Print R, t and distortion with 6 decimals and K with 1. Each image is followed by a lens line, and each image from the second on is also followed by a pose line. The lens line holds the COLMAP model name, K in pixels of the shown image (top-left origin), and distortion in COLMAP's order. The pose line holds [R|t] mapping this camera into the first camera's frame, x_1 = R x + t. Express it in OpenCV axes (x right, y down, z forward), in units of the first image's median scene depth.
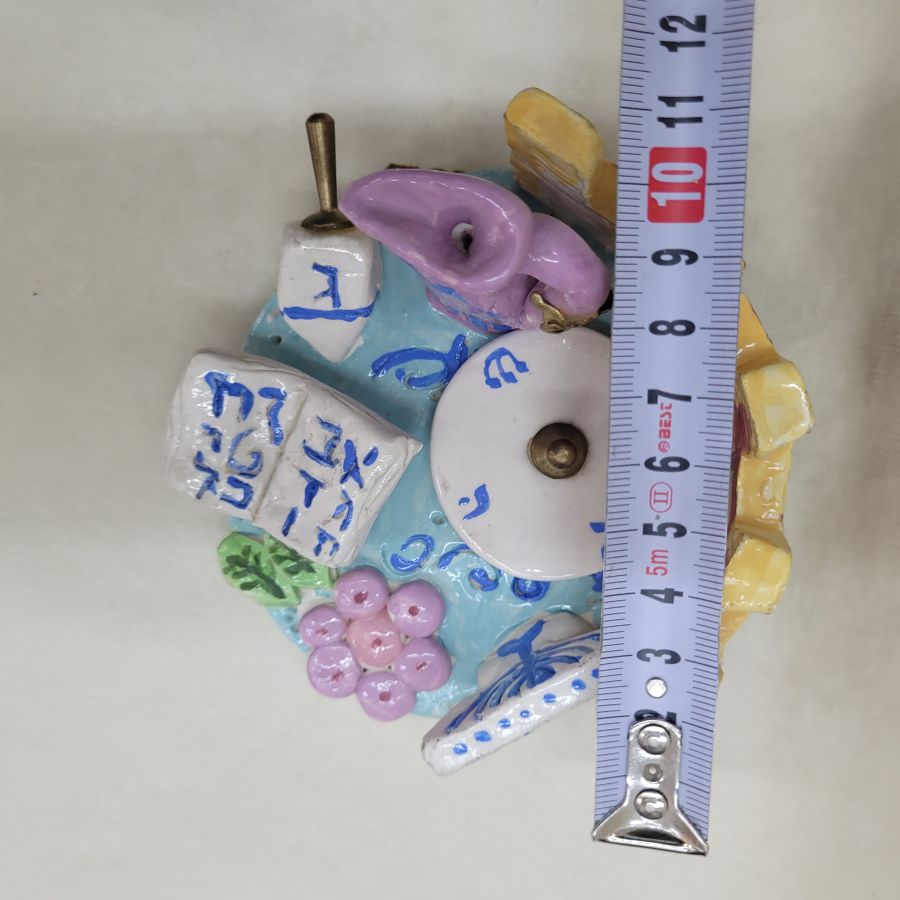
lens RADIAL K [[925.0, 0, 450.0], [0, 925.0, 450.0], [0, 0, 1]] dist [-0.006468, -0.003580]
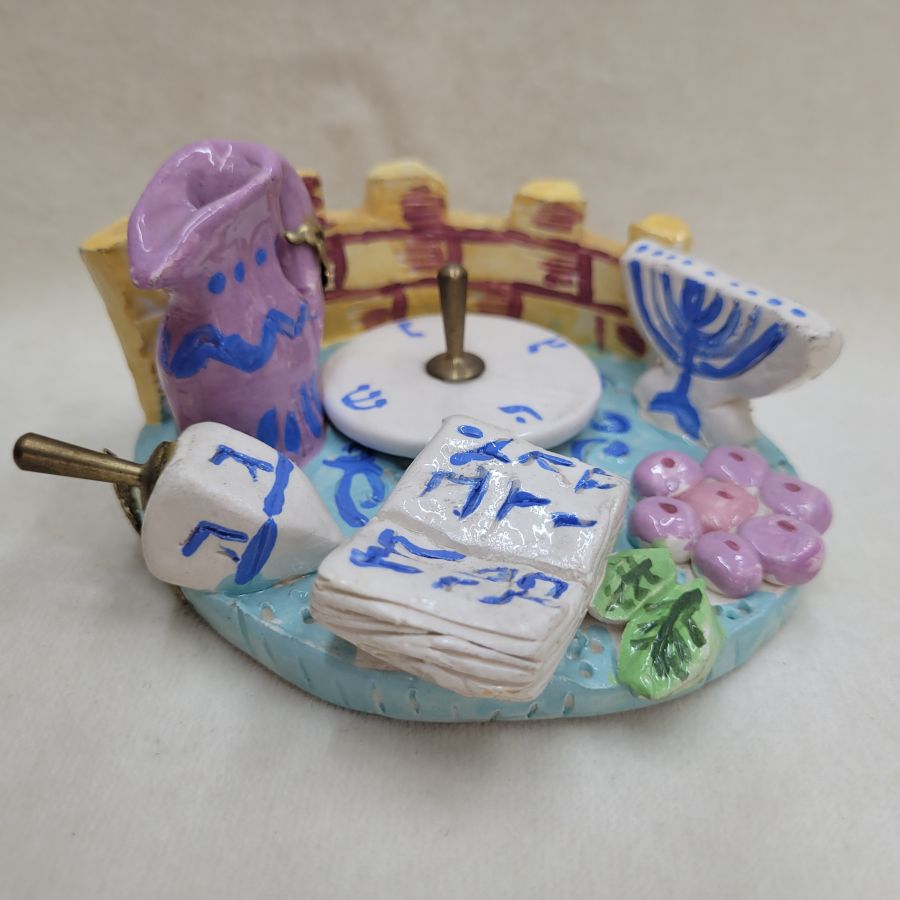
lens RADIAL K [[988.2, 0, 449.5], [0, 988.2, 479.2], [0, 0, 1]] dist [-0.002039, -0.003759]
pose [[-0.032274, -0.489745, 0.871268, -0.799922], [0.997164, -0.075073, -0.005261, -0.008616], [0.067986, 0.868628, 0.490779, 0.610044]]
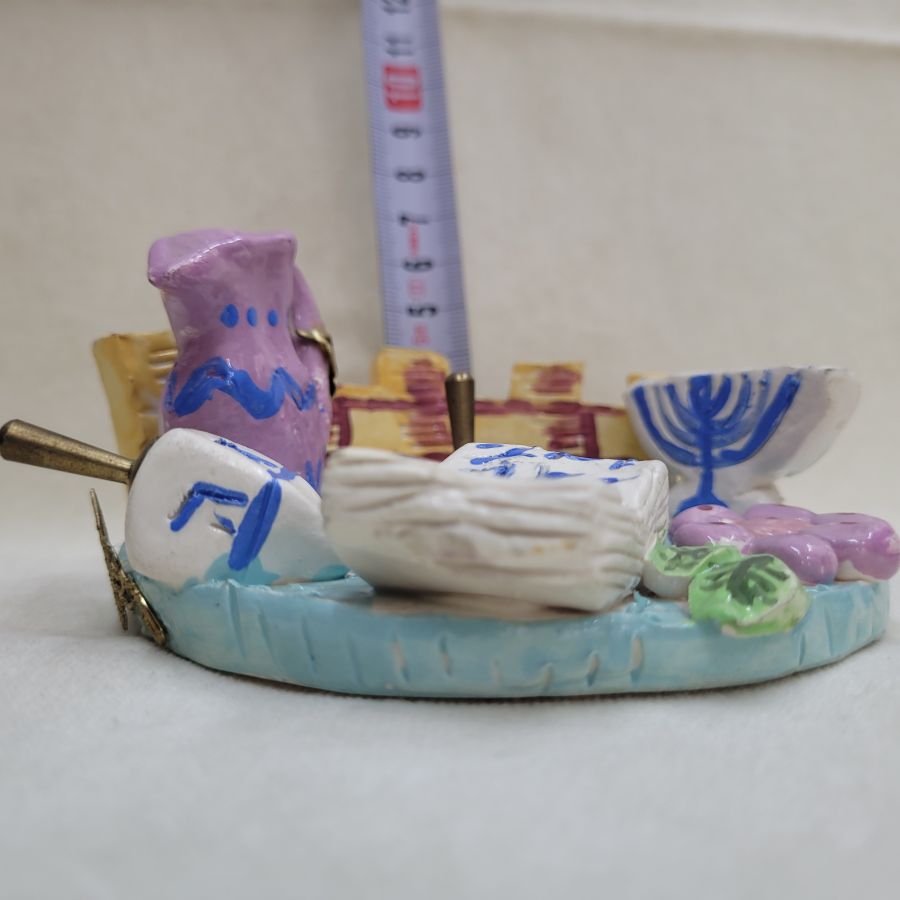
lens RADIAL K [[1001.1, 0, 450.0], [0, 1001.1, 450.0], [0, 0, 1]] dist [-0.009874, -0.000173]
pose [[-0.055800, 0.042436, 0.997540, -0.838042], [0.992812, -0.103594, 0.059942, -0.068930], [0.105883, 0.993714, -0.036350, 0.999030]]
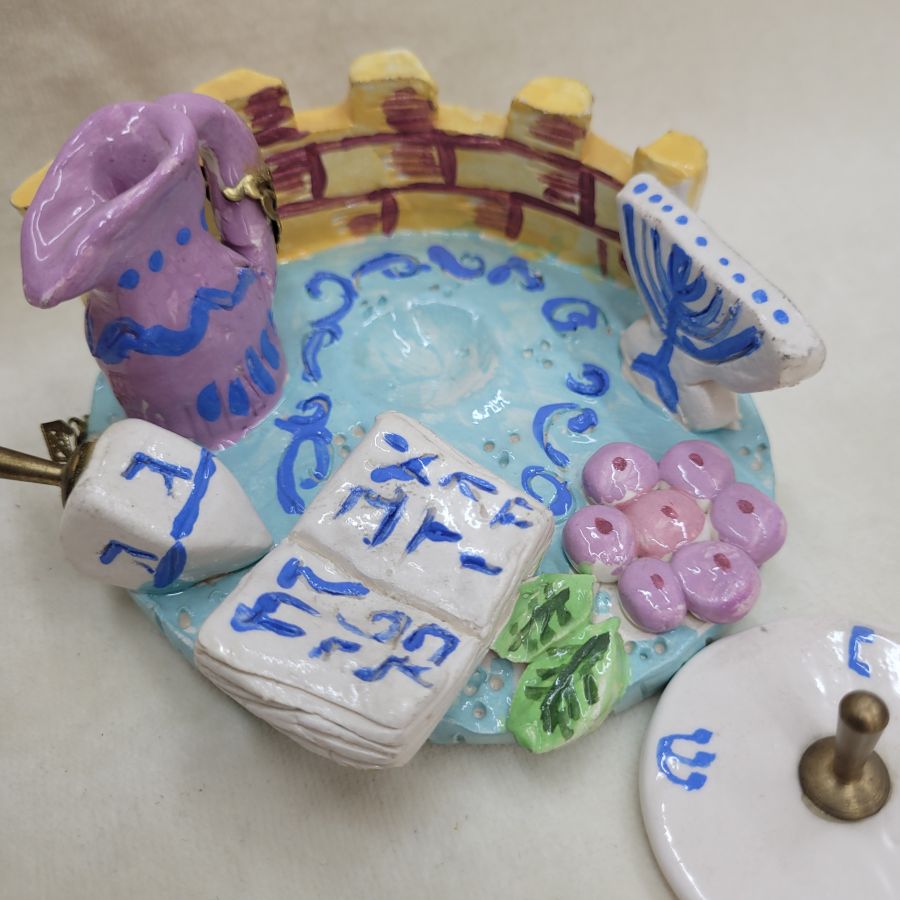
lens RADIAL K [[973.2, 0, 459.0], [0, 973.2, 475.6], [0, 0, 1]] dist [-0.004956, -0.007090]
pose [[0.100116, -0.725448, 0.680956, -0.611670], [0.990488, 0.007740, -0.137380, 0.159239], [0.094391, 0.688233, 0.719323, 0.449716]]
